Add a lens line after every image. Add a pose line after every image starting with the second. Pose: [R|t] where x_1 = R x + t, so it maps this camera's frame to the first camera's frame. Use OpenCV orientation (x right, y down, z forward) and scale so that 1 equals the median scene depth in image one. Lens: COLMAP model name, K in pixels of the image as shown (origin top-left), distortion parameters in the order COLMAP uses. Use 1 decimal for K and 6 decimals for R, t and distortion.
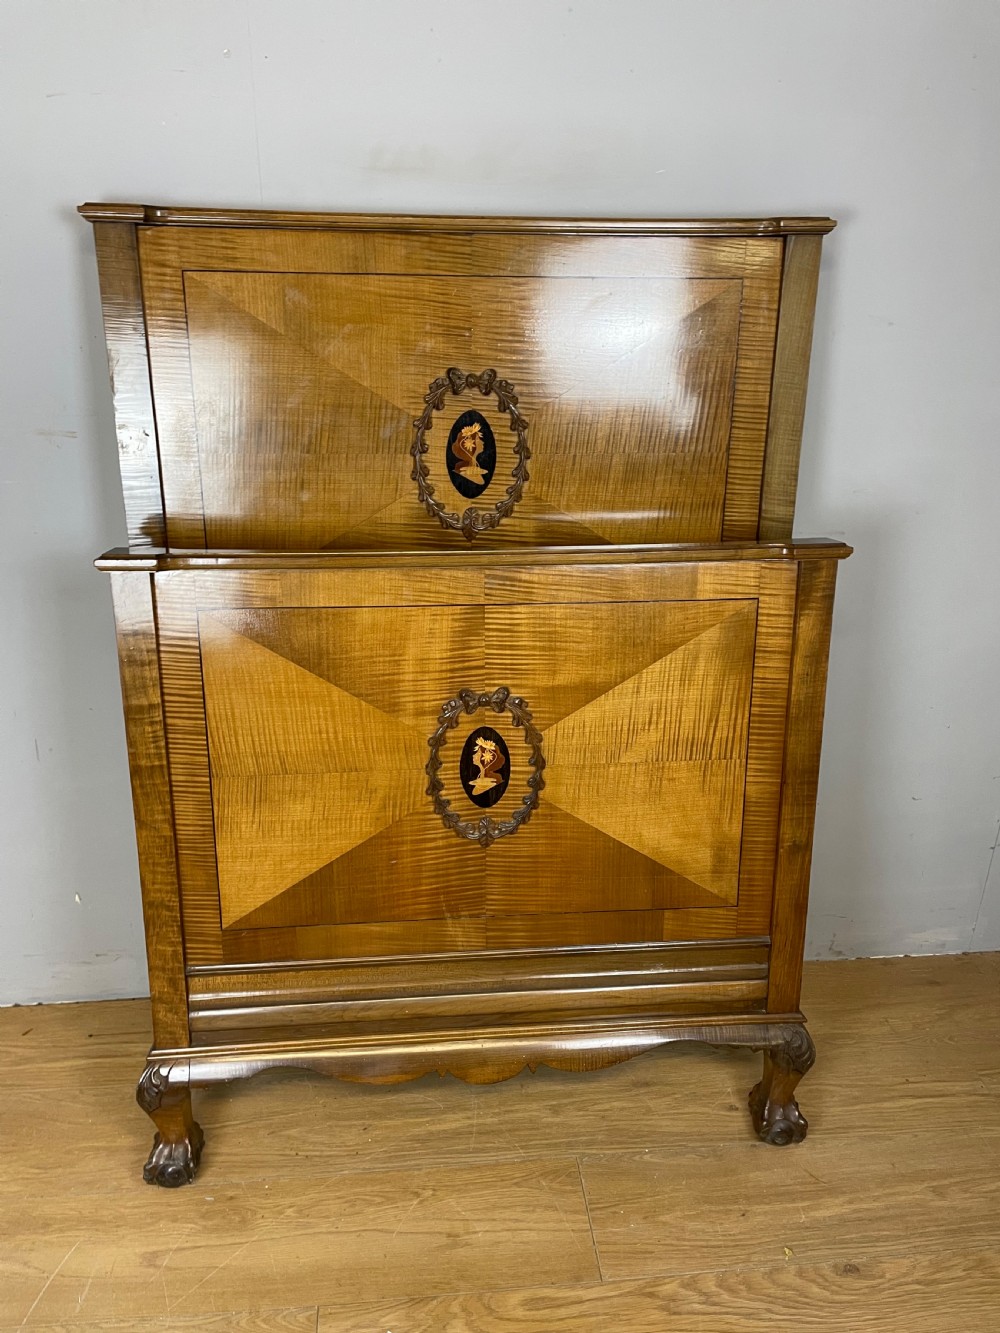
lens RADIAL K [[1014.5, 0, 494.4], [0, 1014.5, 662.1], [0, 0, 1]] dist [0.090465, -0.116880]
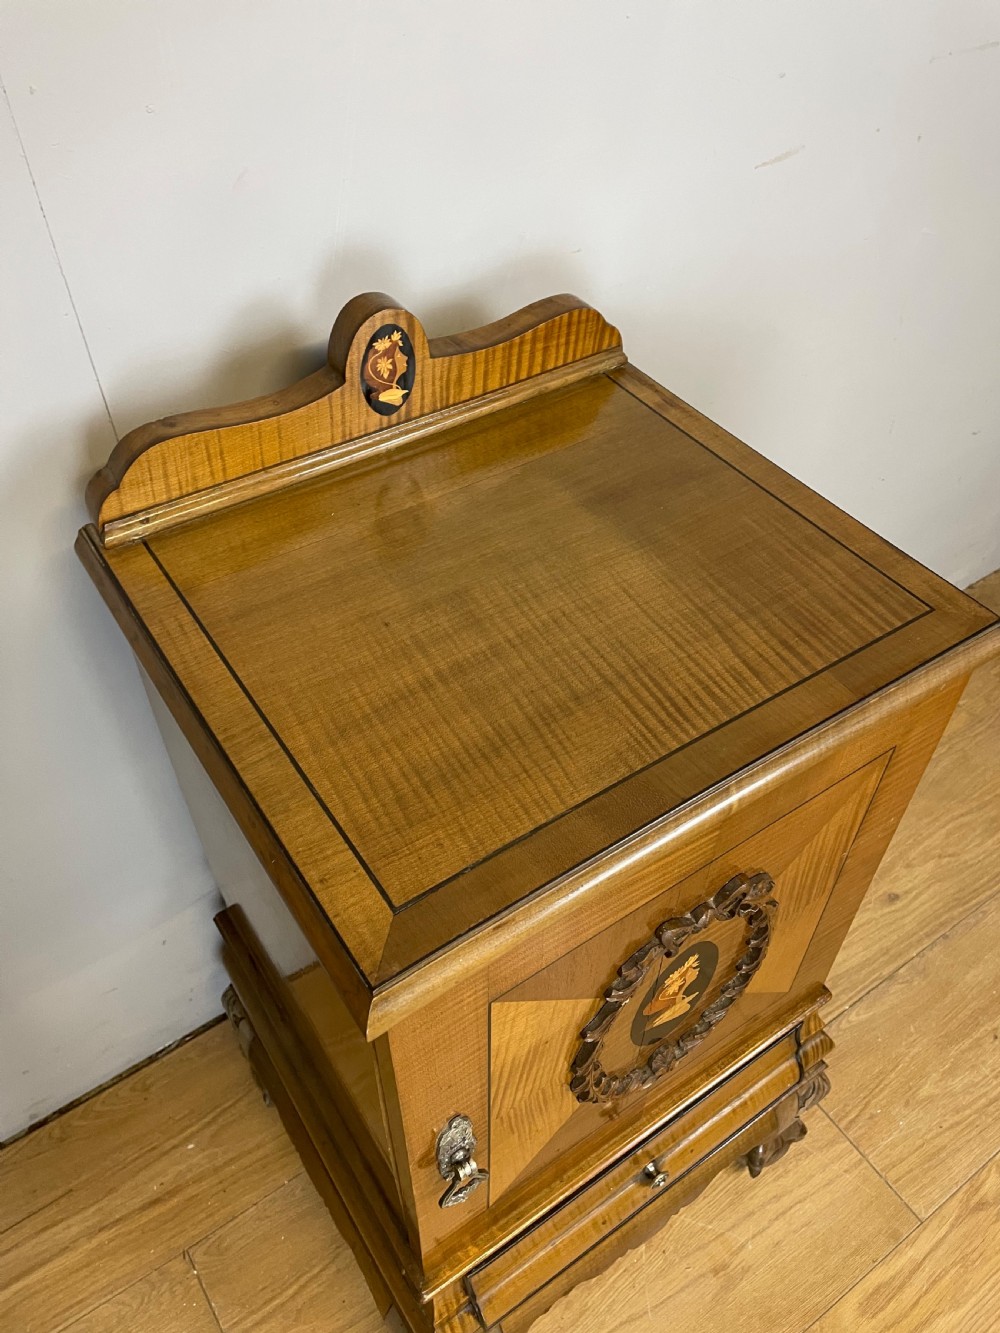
lens RADIAL K [[1014.5, 0, 502.2], [0, 1014.5, 647.8], [0, 0, 1]] dist [0.090465, -0.116880]
pose [[0.877583, -0.351675, 0.325842, -0.248325], [0.212424, 0.894523, 0.393326, -0.124036], [-0.429796, -0.275960, 0.859722, 0.579388]]
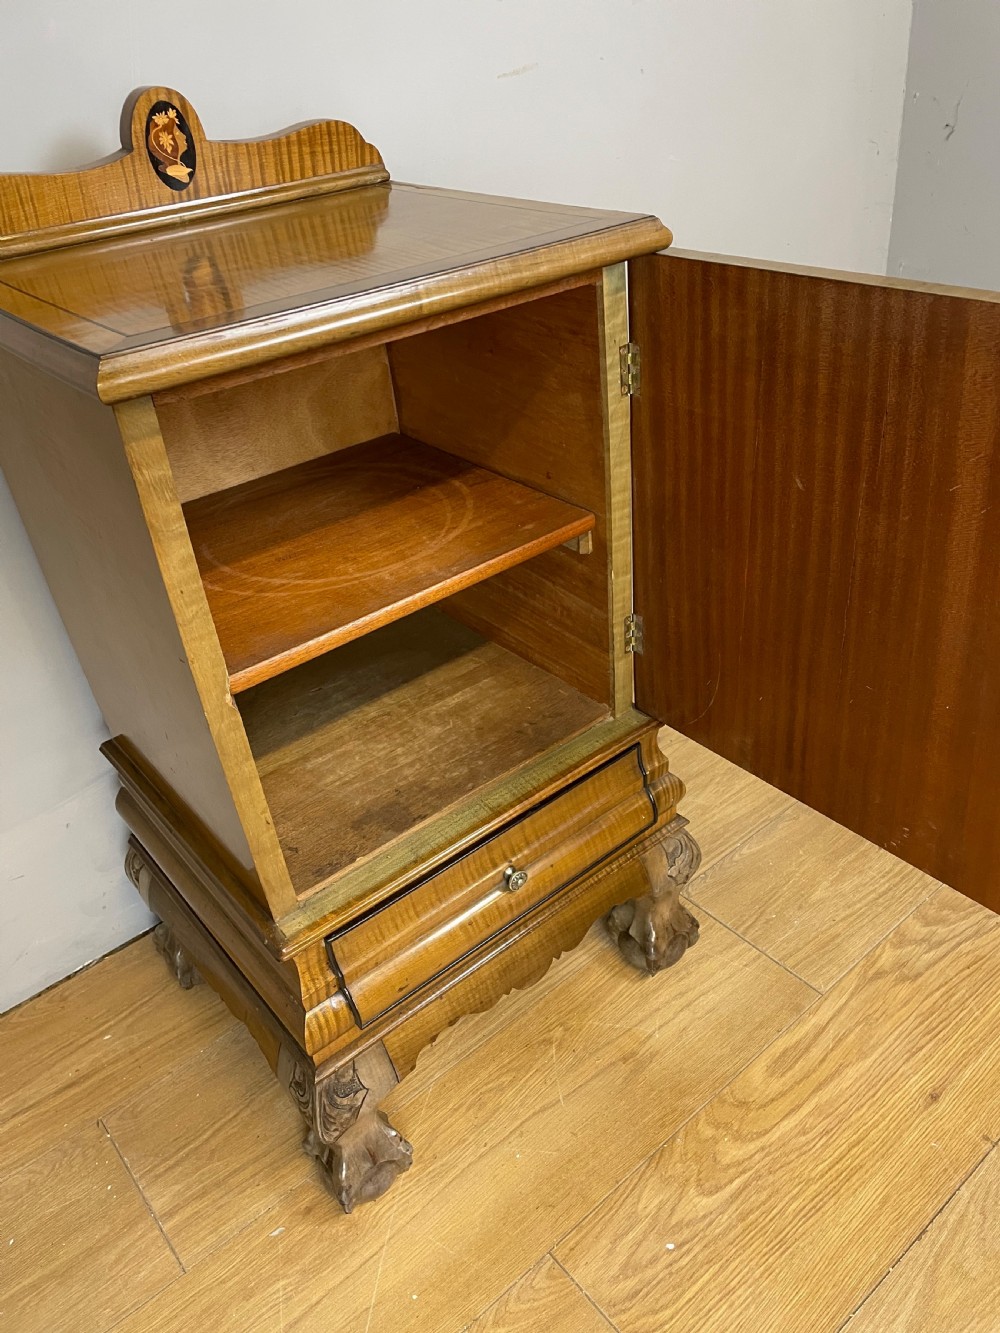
lens RADIAL K [[1014.5, 0, 507.3], [0, 1014.5, 668.5], [0, 0, 1]] dist [0.090465, -0.116880]
pose [[0.823679, -0.388652, 0.412919, -0.295172], [0.328169, 0.920560, 0.211837, 0.134805], [-0.462447, -0.038979, 0.885789, 0.425924]]
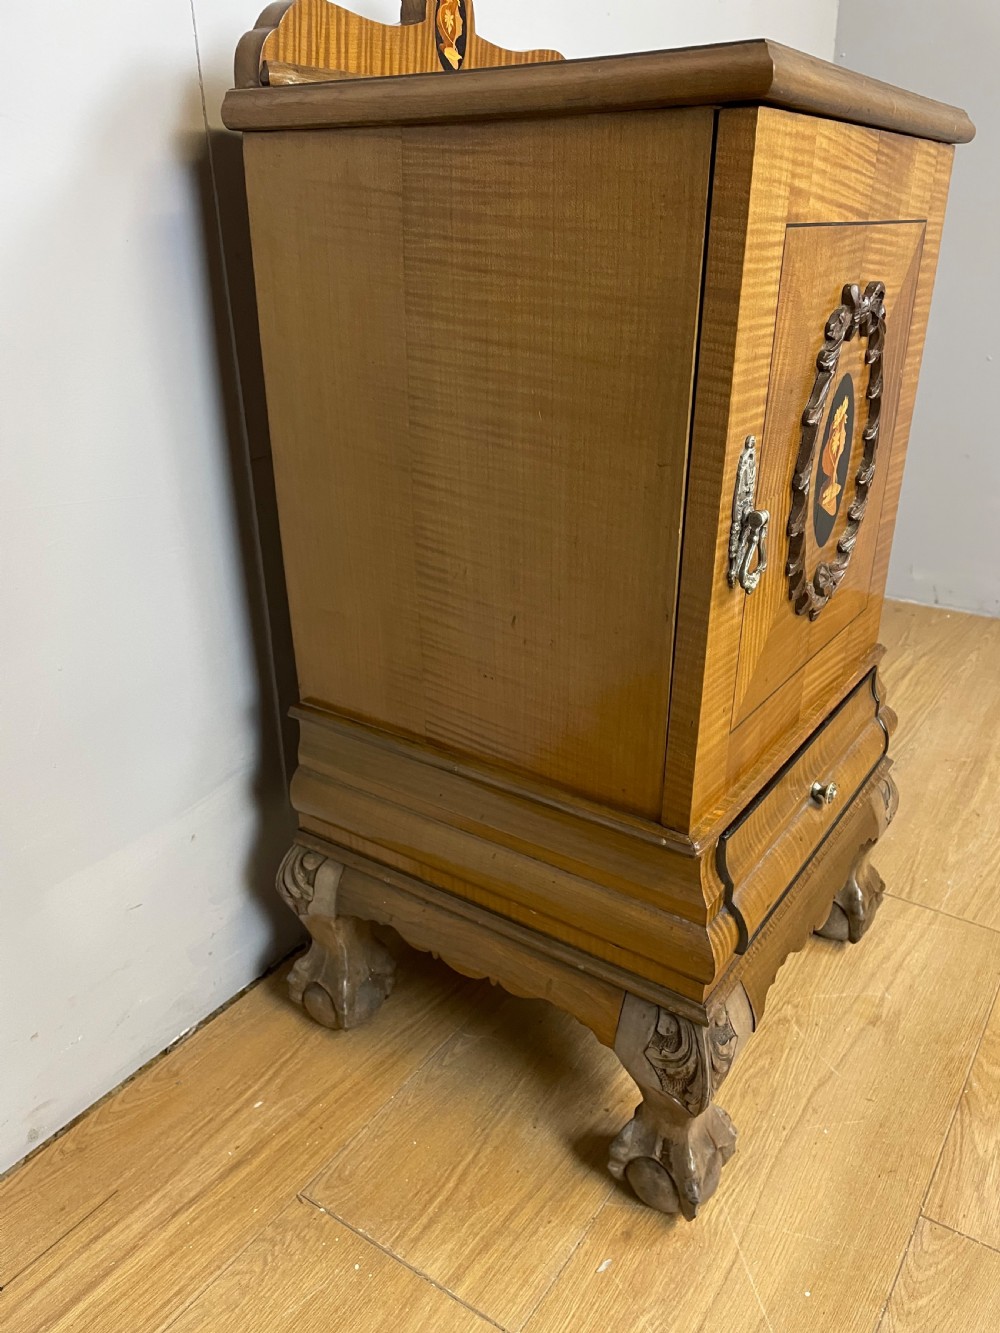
lens RADIAL K [[1014.5, 0, 511.2], [0, 1014.5, 660.2], [0, 0, 1]] dist [0.090465, -0.116880]
pose [[0.639065, -0.329253, 0.695117, -0.565573], [0.333848, 0.932915, 0.134963, 0.177888], [-0.692922, 0.145814, 0.706114, 0.664749]]
